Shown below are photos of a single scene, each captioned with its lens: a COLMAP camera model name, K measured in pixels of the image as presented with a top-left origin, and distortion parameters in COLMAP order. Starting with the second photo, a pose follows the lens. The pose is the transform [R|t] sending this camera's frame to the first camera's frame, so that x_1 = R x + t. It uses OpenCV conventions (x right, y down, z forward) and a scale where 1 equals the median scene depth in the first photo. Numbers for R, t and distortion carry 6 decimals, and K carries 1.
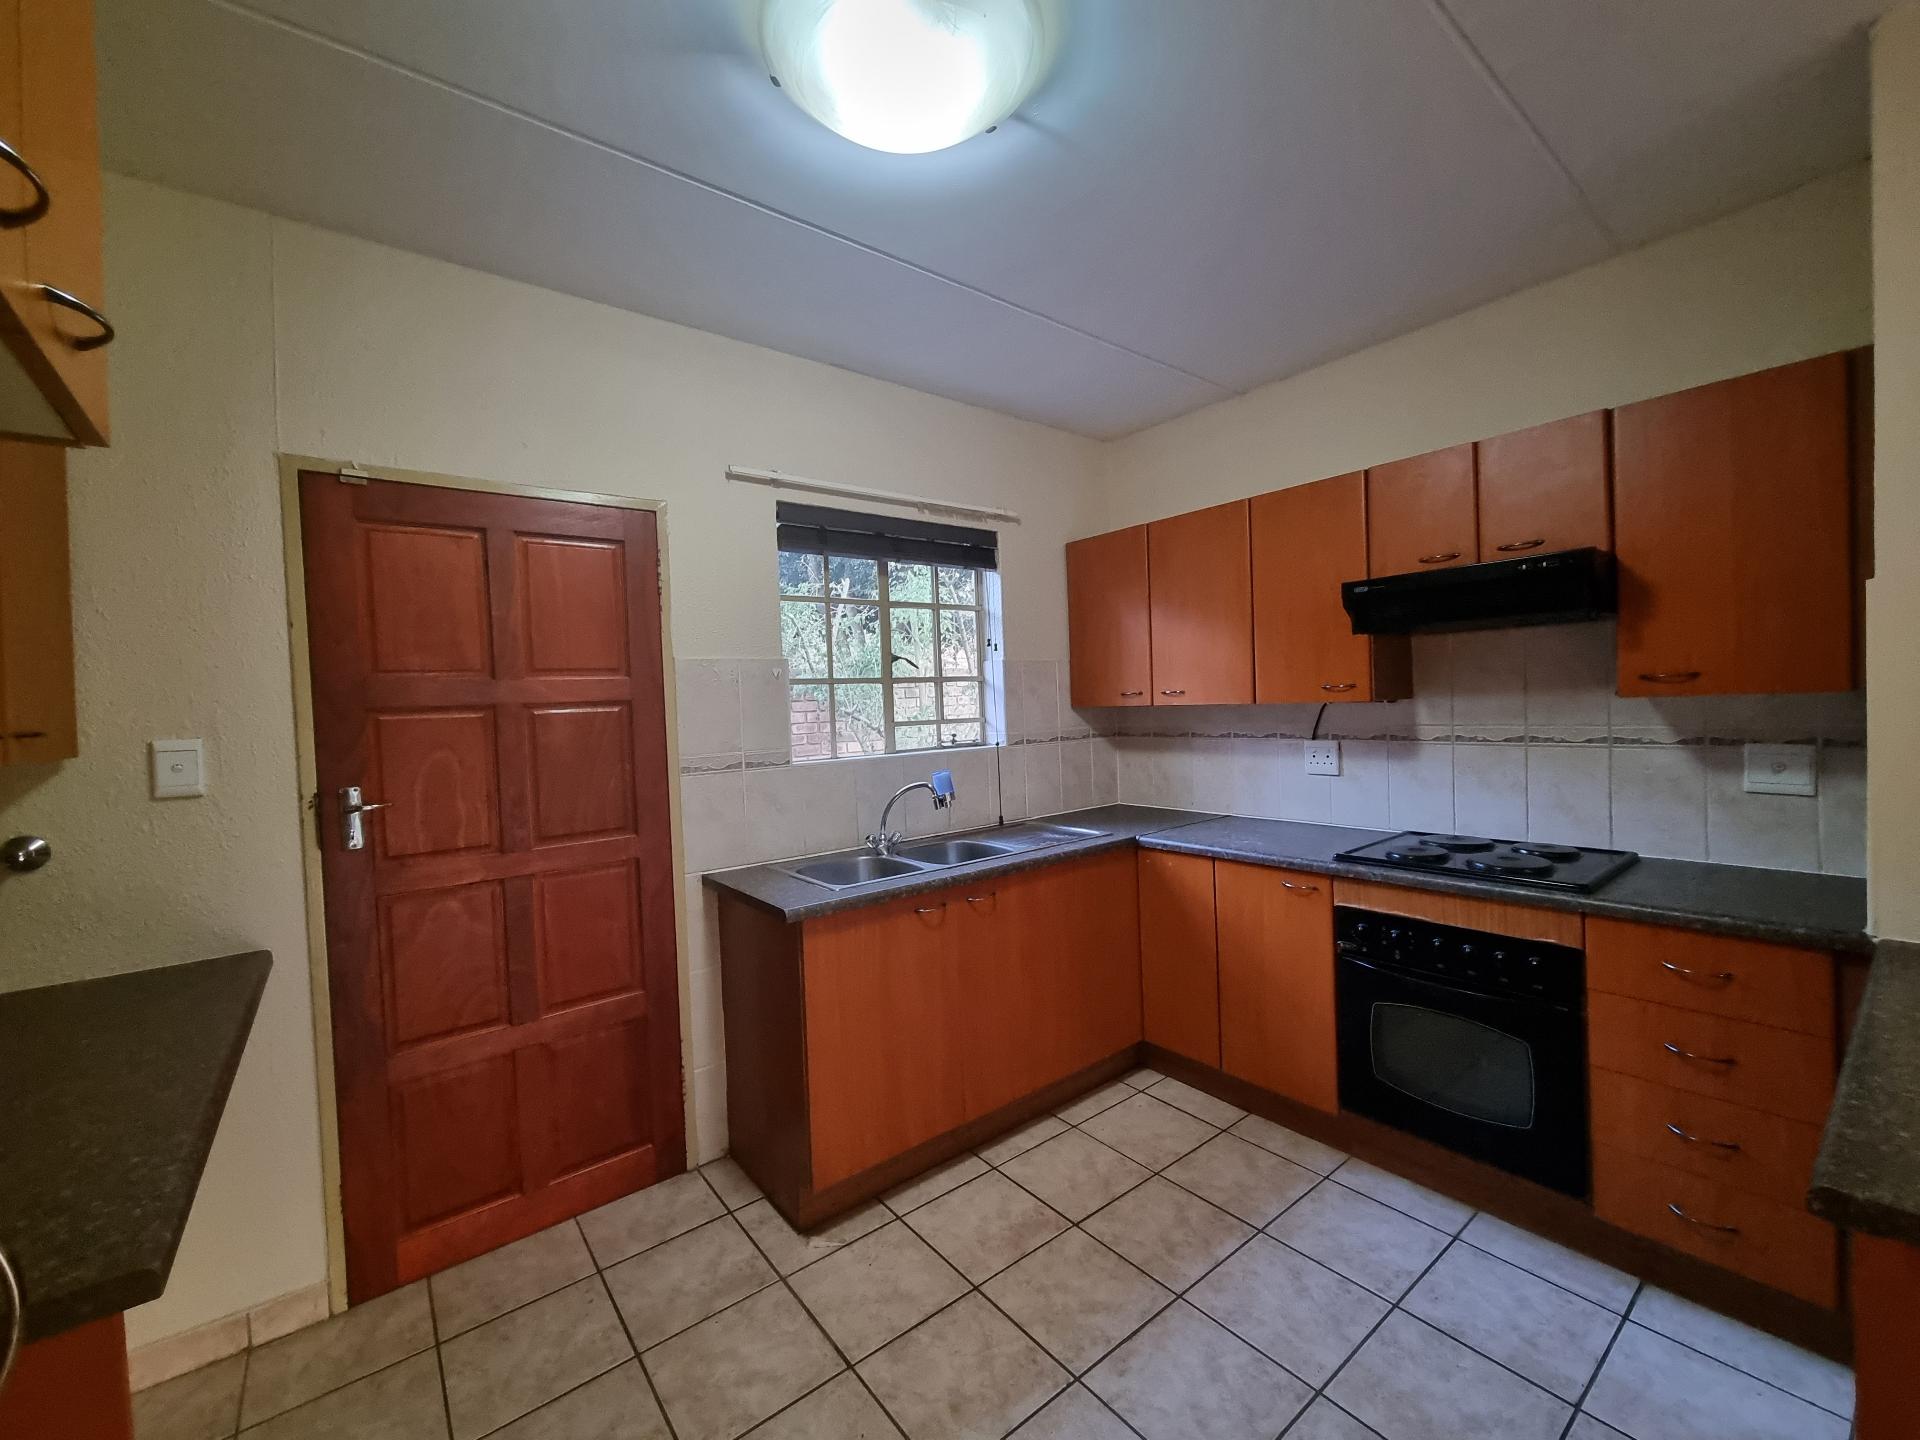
lens RADIAL K [[784.4, 0, 977.4], [0, 784.4, 722.5], [0, 0, 1]] dist [0.002185, -0.000643]
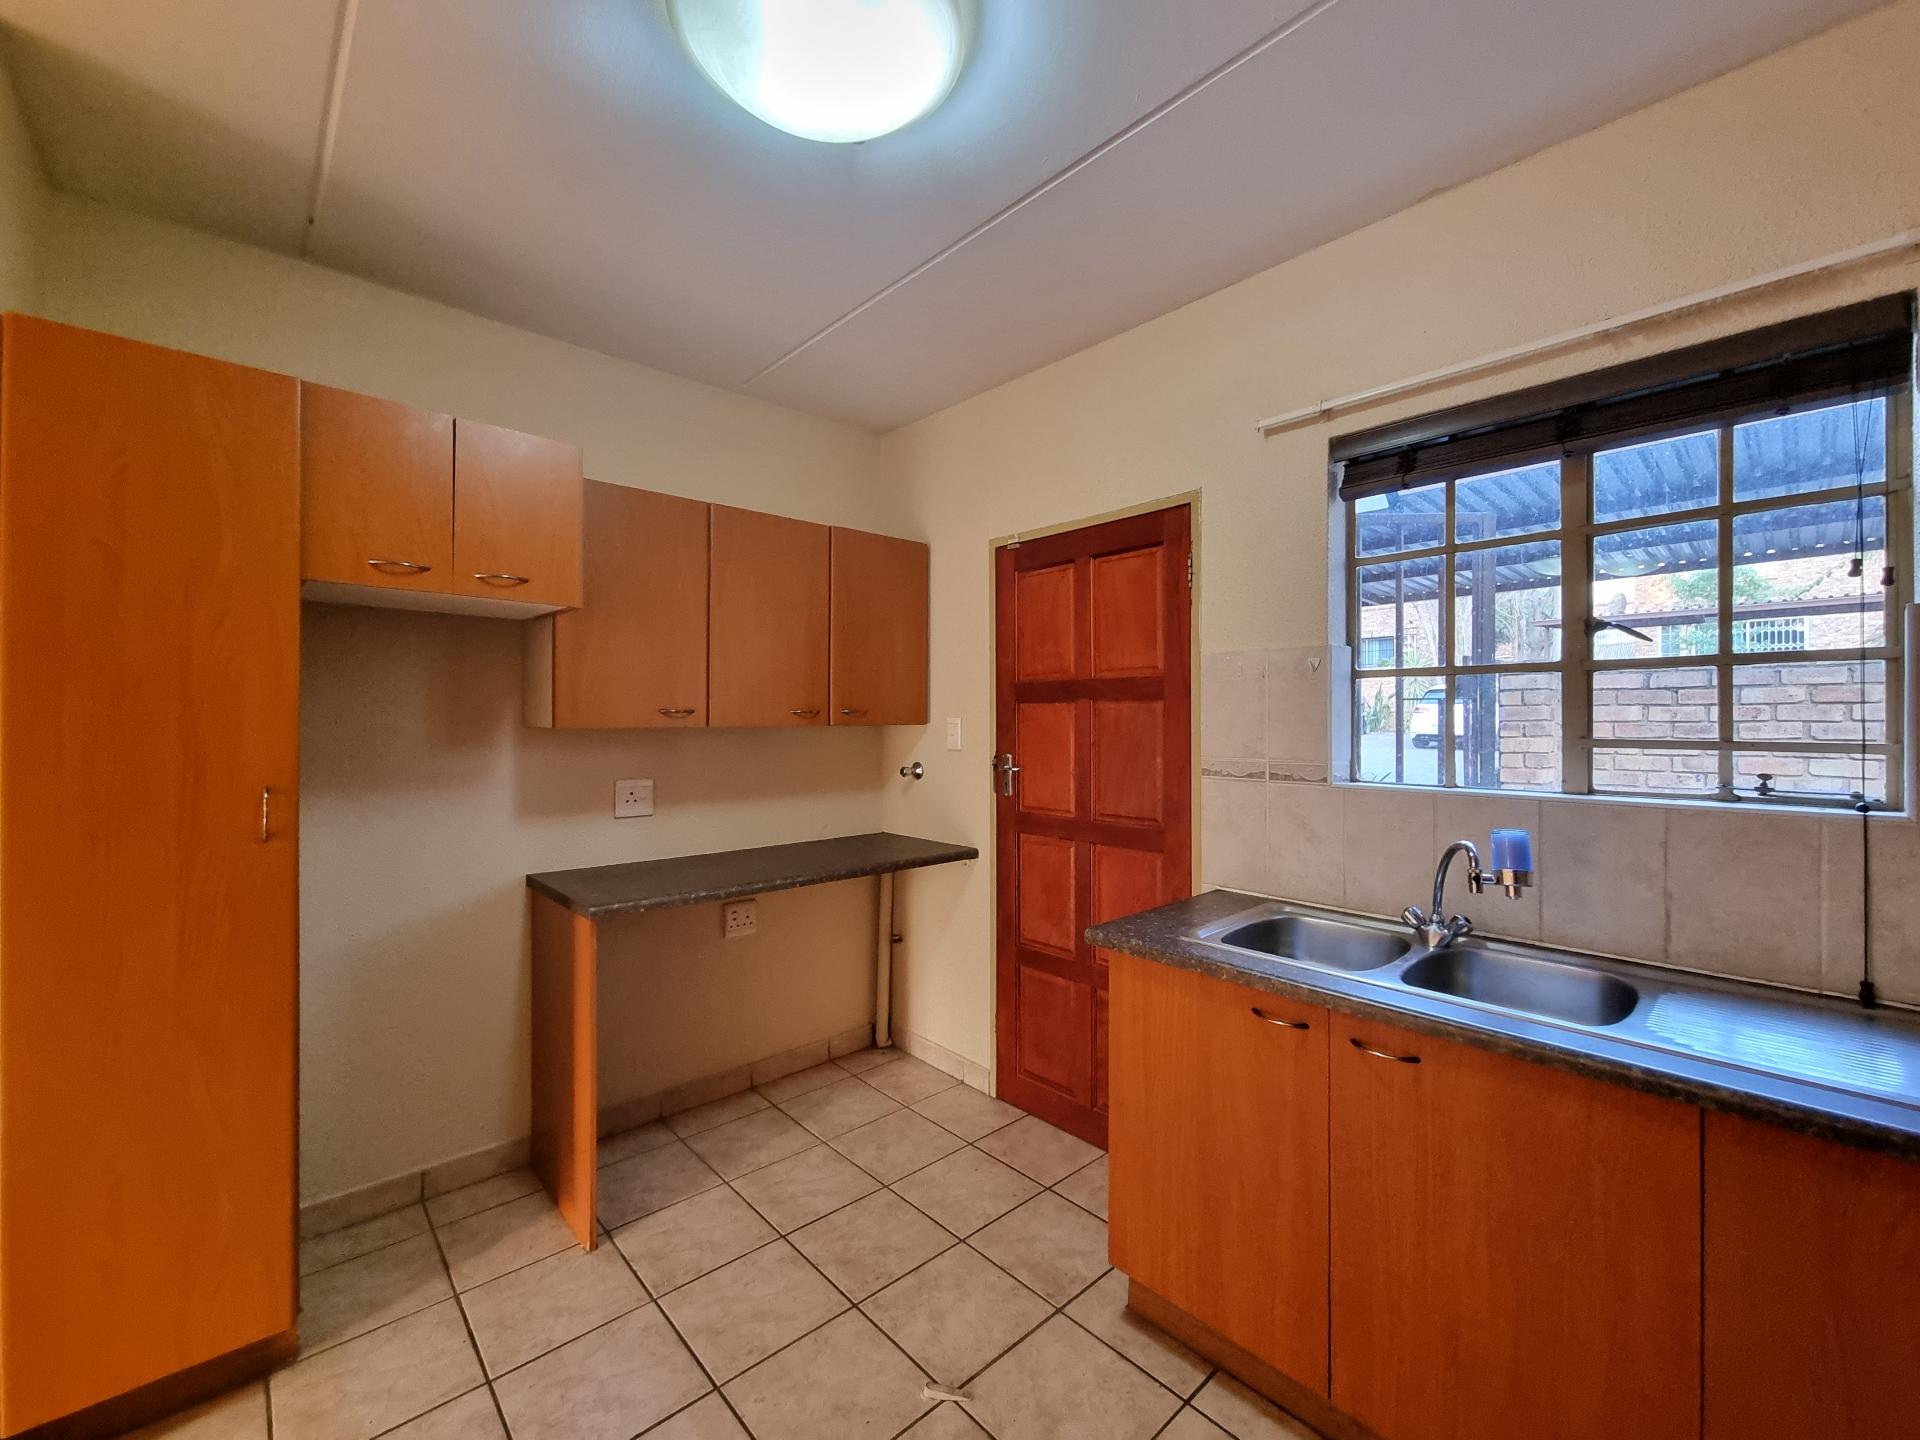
lens RADIAL K [[784.4, 0, 977.4], [0, 784.4, 722.5], [0, 0, 1]] dist [0.002185, -0.000643]
pose [[0.078733, 0.040403, -0.996077, 0.447364], [-0.030929, 0.998796, 0.038068, -0.021407], [0.996416, 0.027810, 0.079888, 0.548635]]
